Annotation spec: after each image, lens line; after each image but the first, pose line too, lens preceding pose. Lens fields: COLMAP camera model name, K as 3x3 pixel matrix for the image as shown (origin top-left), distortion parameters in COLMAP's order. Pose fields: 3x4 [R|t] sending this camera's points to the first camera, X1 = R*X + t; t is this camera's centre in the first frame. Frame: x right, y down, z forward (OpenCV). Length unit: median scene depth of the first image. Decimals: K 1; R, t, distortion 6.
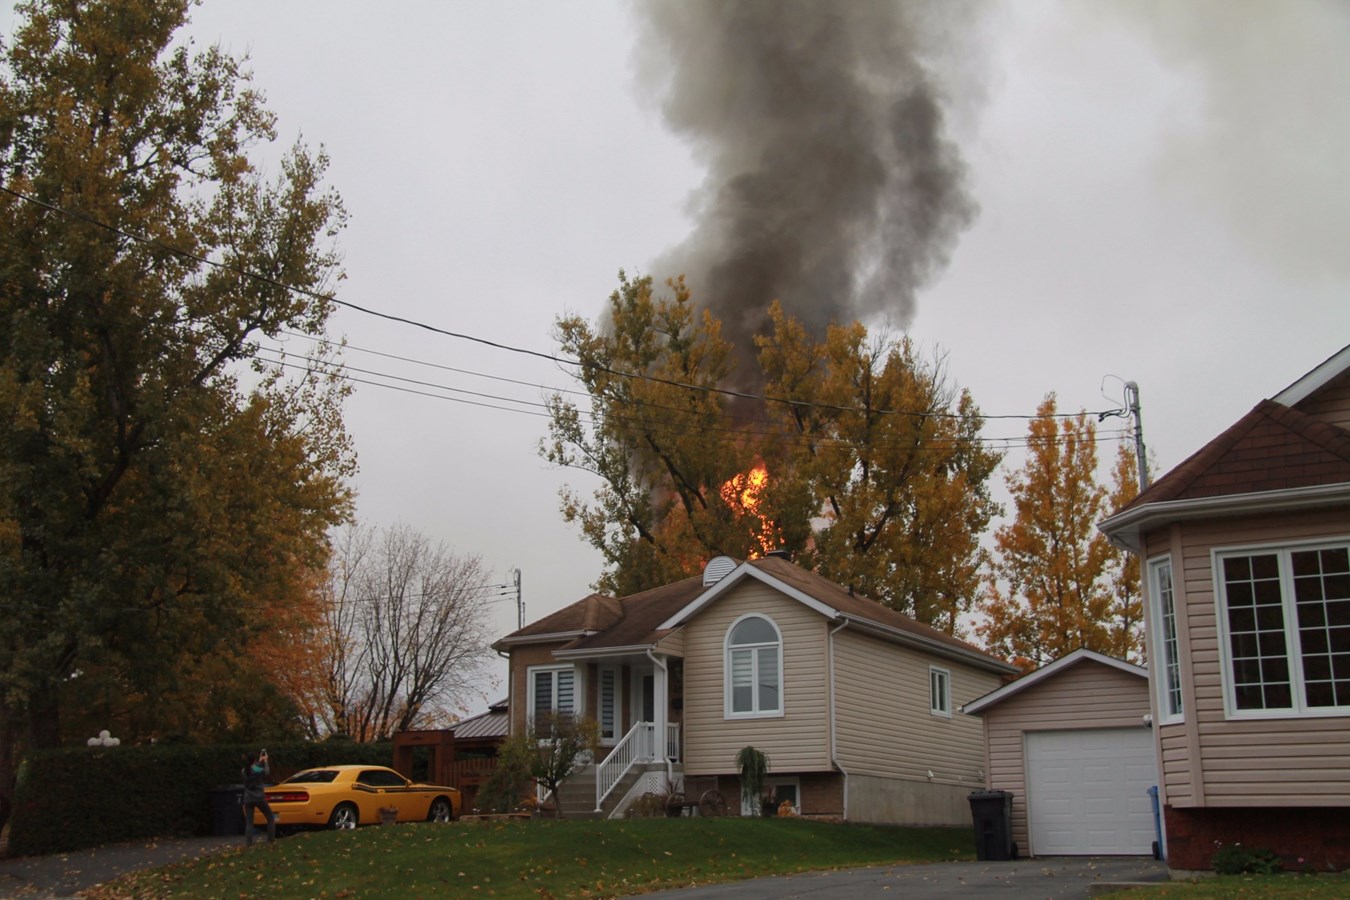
lens RADIAL K [[1536.0, 0, 680.3], [0, 1536.0, 494.3], [0, 0, 1]] dist [-0.029401, 0.277514]
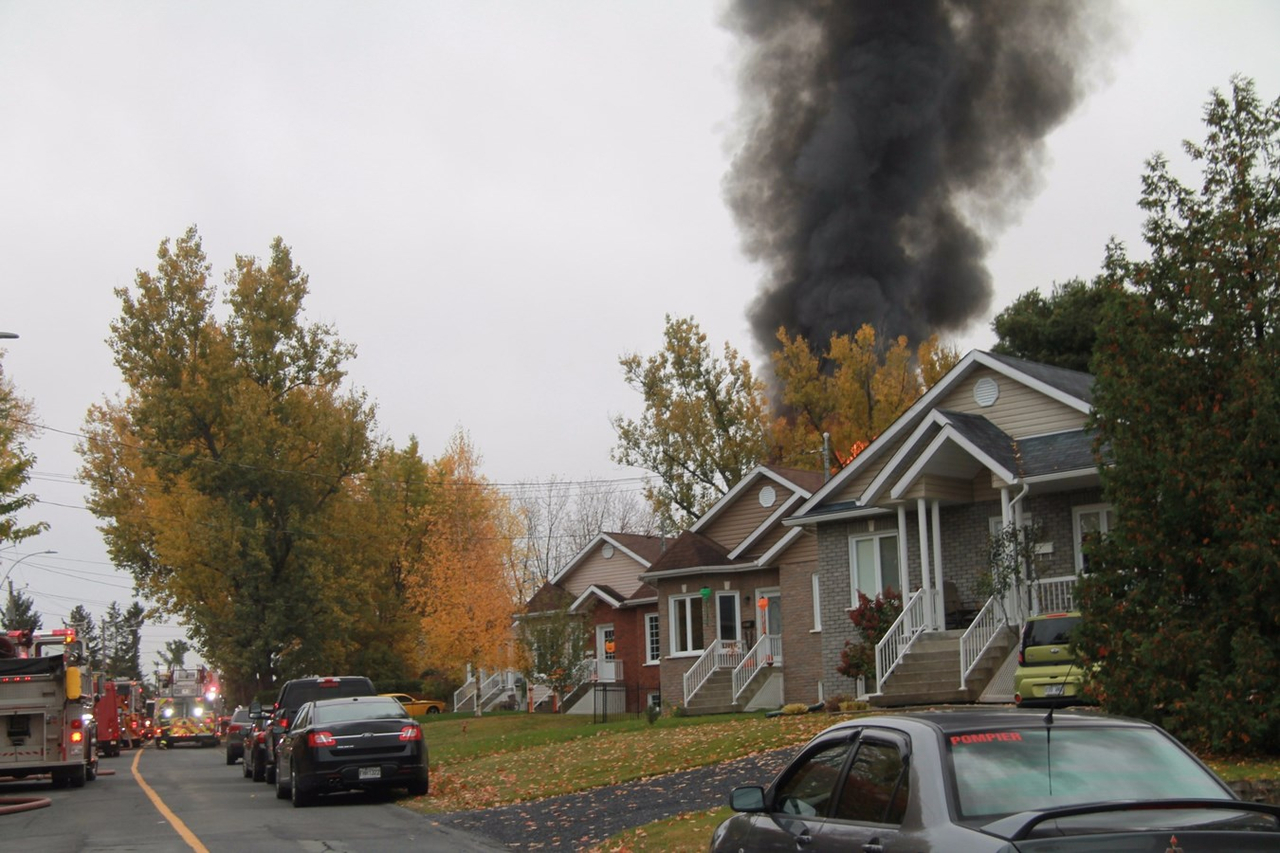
lens RADIAL K [[2207.3, 0, 645.8], [0, 2207.3, 460.8], [0, 0, 1]] dist [0.256973, 0.100102]
pose [[0.955565, -0.065934, -0.287311, 0.860840], [0.090629, 0.993168, 0.073506, -0.283987], [0.280502, -0.096278, 0.955013, -1.520387]]
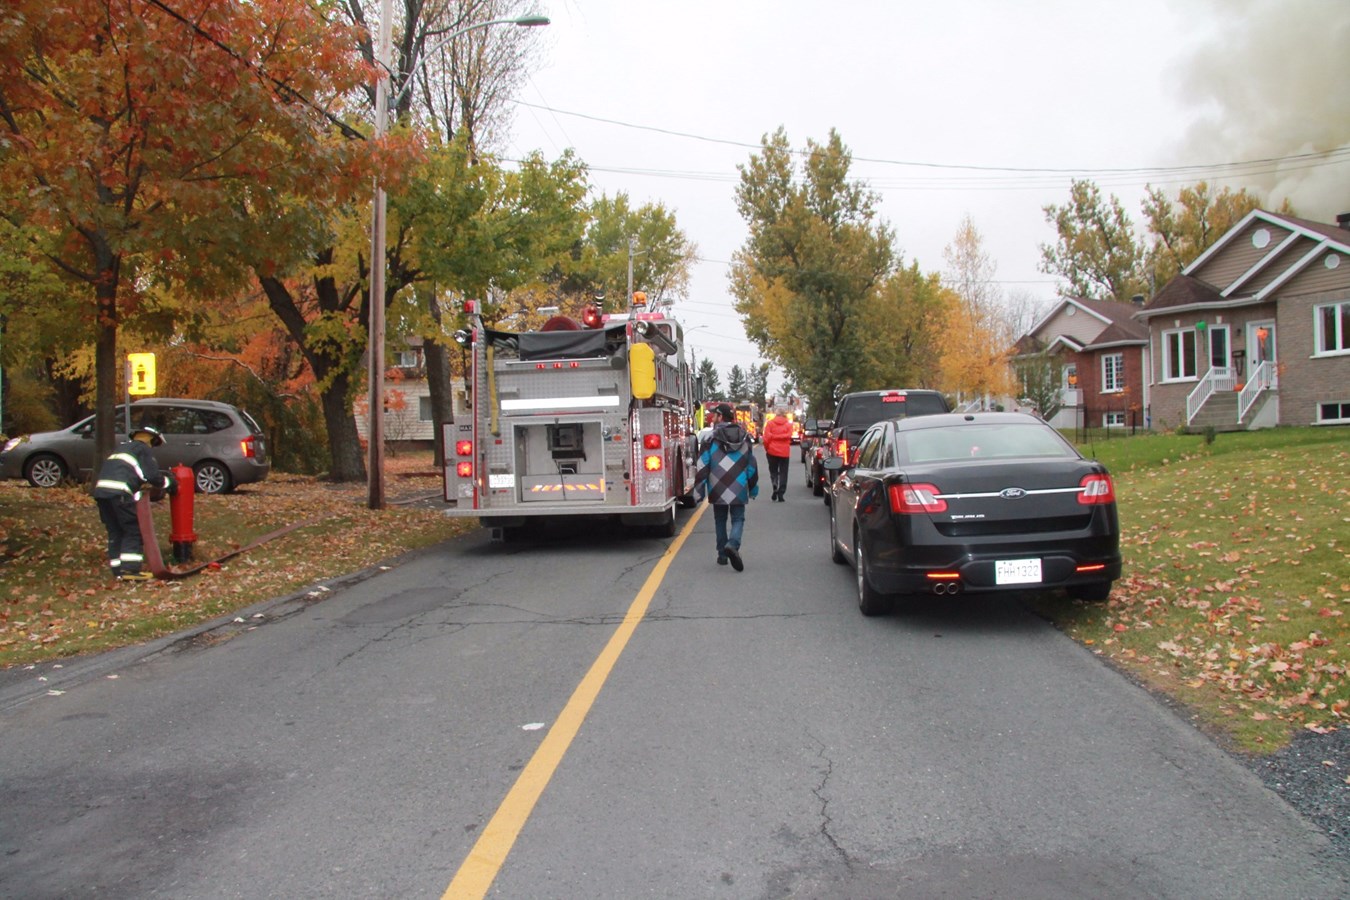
lens RADIAL K [[1042.7, 0, 685.9], [0, 1042.7, 479.4], [0, 0, 1]] dist [-0.176503, 0.120346]
pose [[0.821089, -0.000907, -0.570800, 0.562851], [0.142030, 0.968872, 0.202769, -0.174524], [0.552848, -0.247562, 0.795659, -0.923197]]
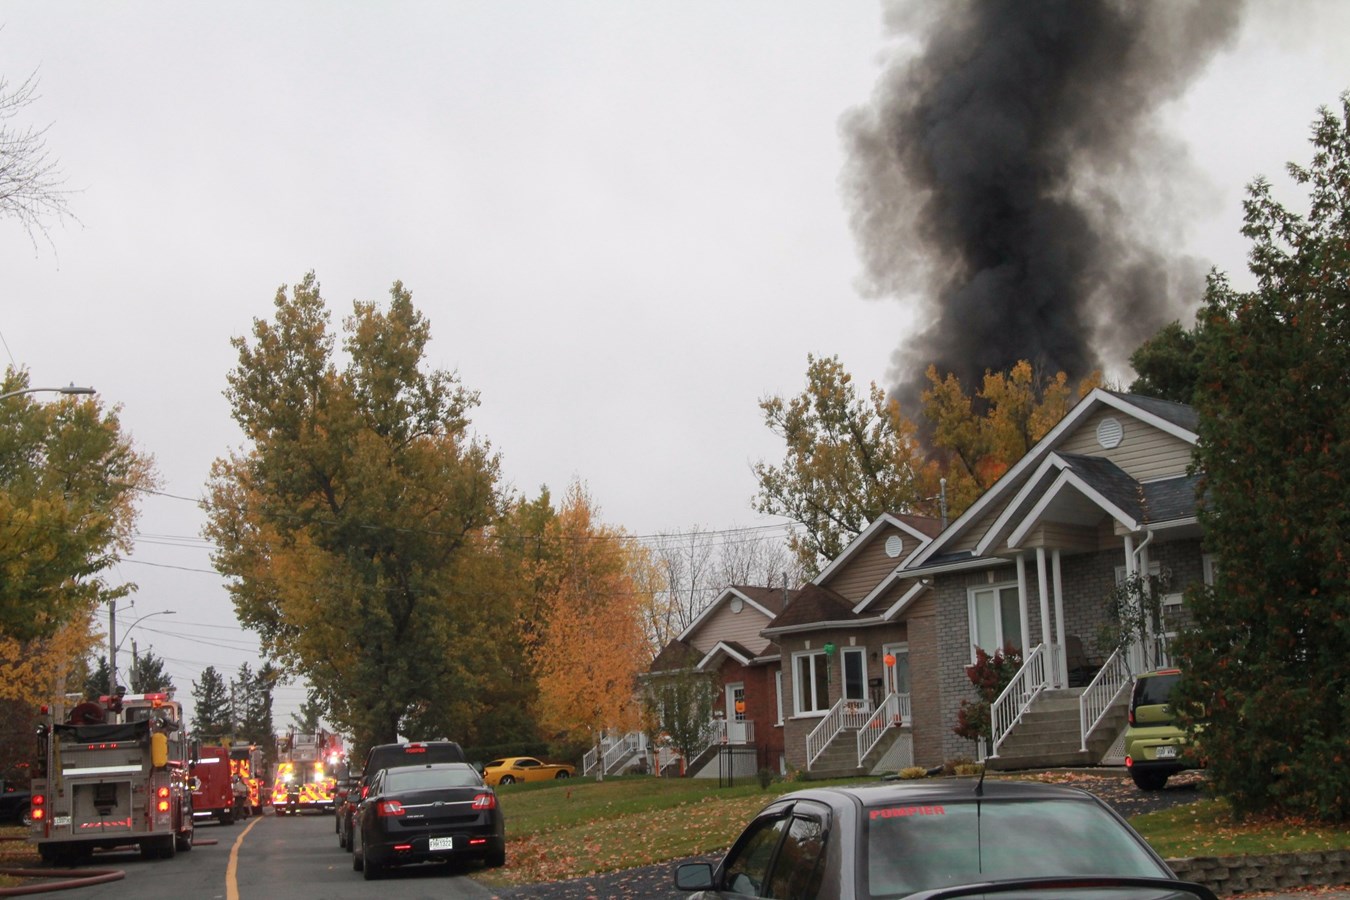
lens RADIAL K [[2328.0, 0, 681.1], [0, 2328.0, 486.2], [0, 0, 1]] dist [0.256973, 0.100102]
pose [[0.937217, -0.081853, -0.339006, 0.890346], [0.107815, 0.992452, 0.058441, -0.282259], [0.331664, -0.091322, 0.938967, -1.510476]]
